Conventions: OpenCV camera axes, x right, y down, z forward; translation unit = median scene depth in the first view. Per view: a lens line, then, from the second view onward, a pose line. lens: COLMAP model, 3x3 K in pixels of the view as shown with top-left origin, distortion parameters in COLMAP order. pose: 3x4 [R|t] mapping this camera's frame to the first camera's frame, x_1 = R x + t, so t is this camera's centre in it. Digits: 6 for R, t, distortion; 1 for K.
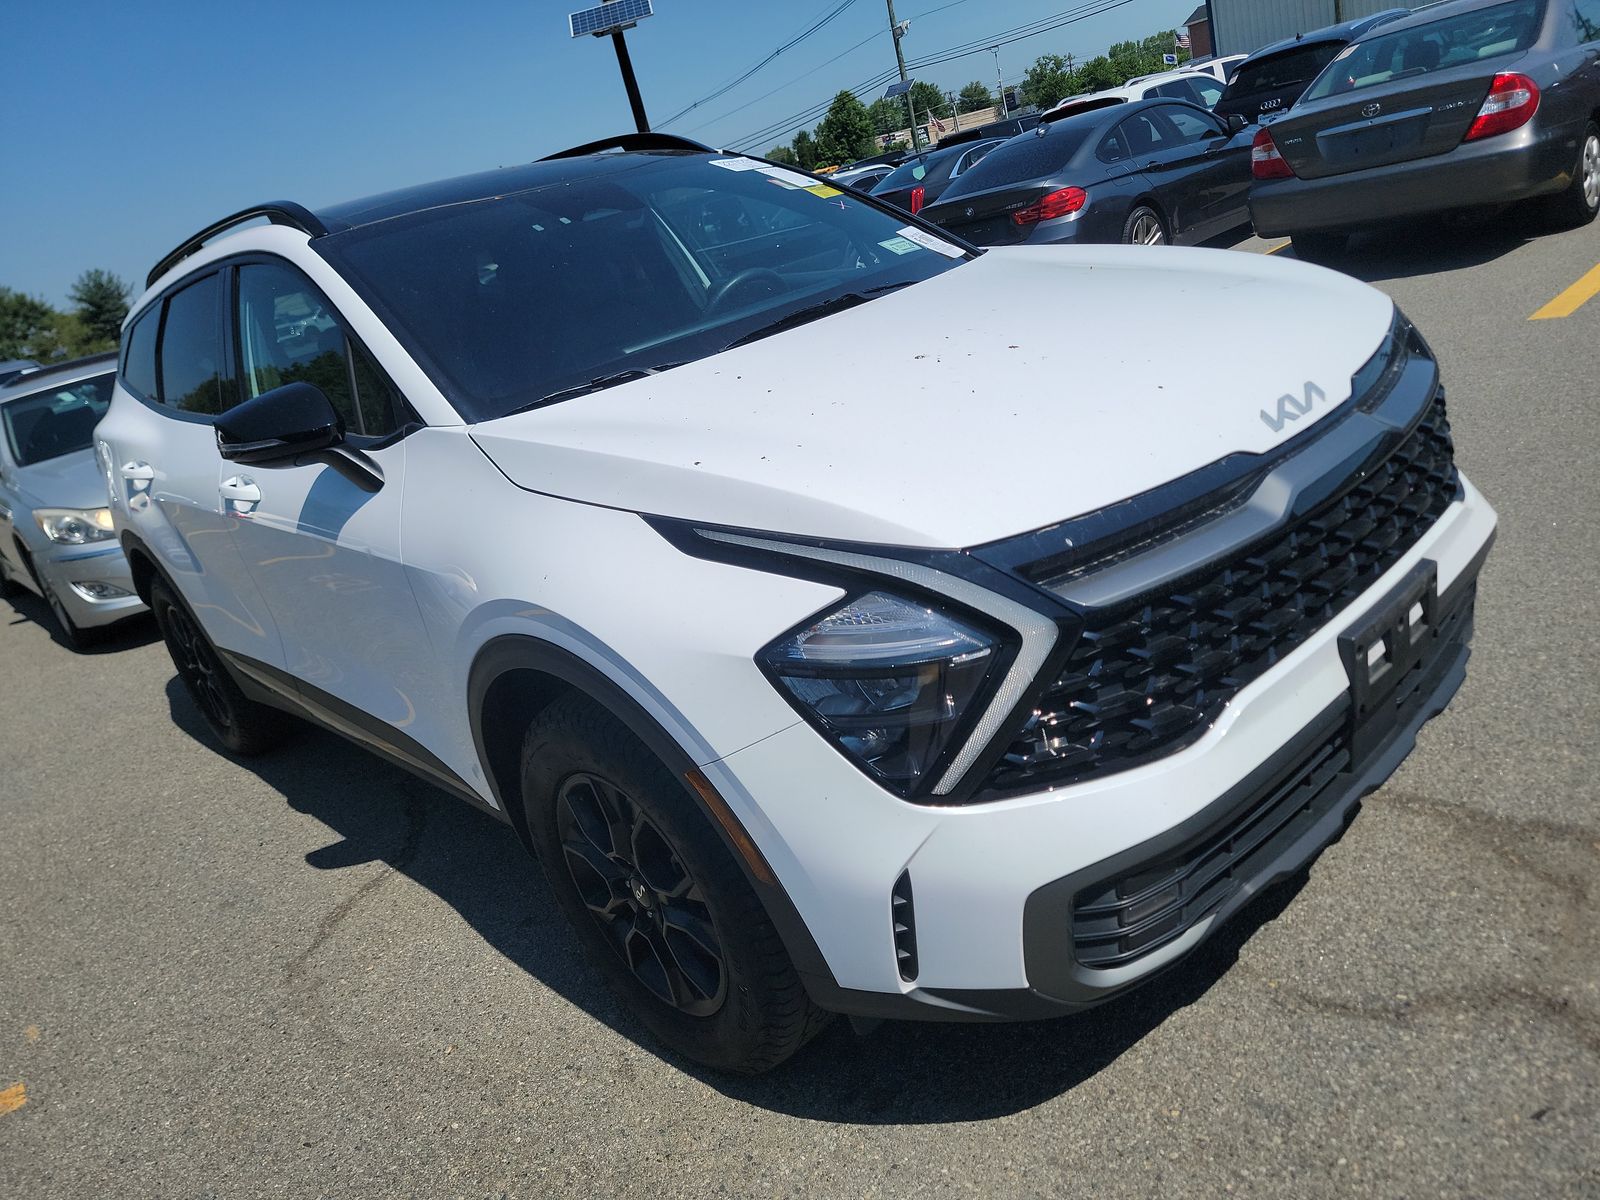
lens RADIAL K [[1100.3, 0, 772.2], [0, 1100.3, 606.2], [0, 0, 1]] dist [0.051308, -0.034641]
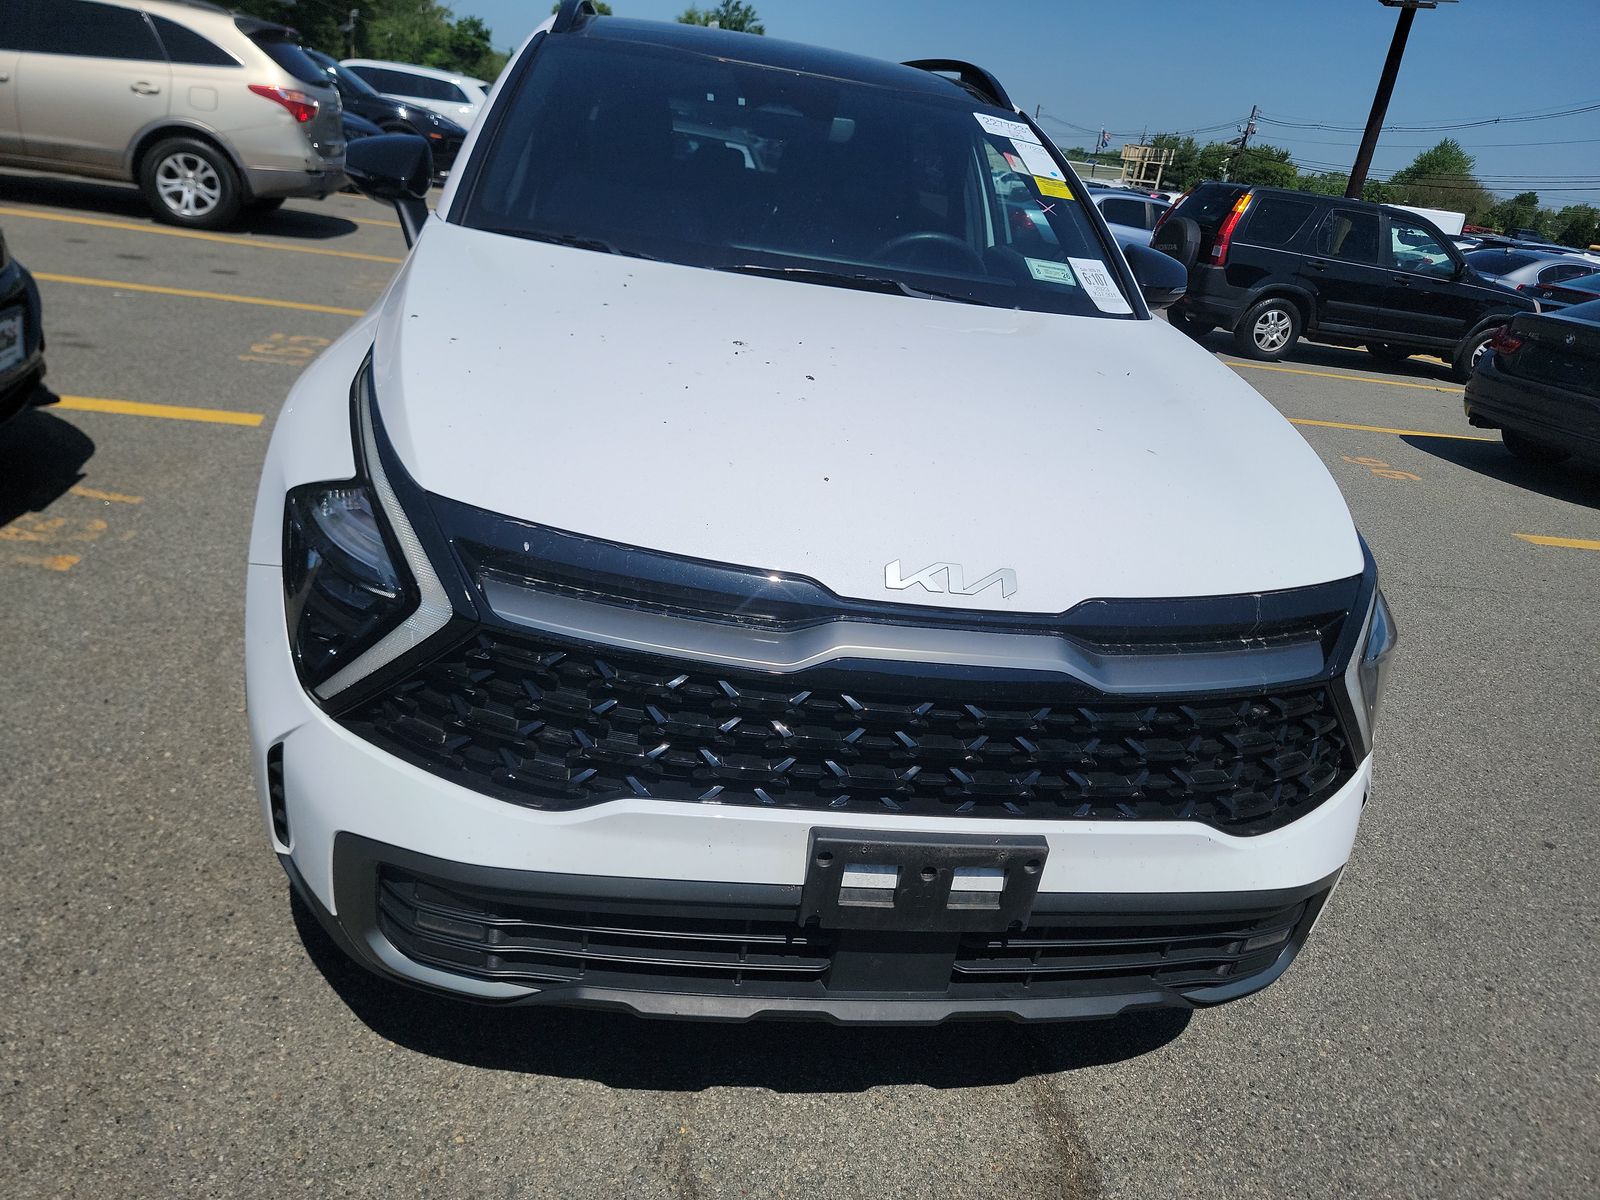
lens RADIAL K [[1102.0, 0, 791.8], [0, 1102.0, 591.1], [0, 0, 1]] dist [0.038371, -0.029128]
pose [[0.769631, 0.521710, -0.368085, 0.663888], [-0.498458, 0.851212, 0.164249, -0.239631], [0.399009, 0.057064, 0.915170, 0.201494]]
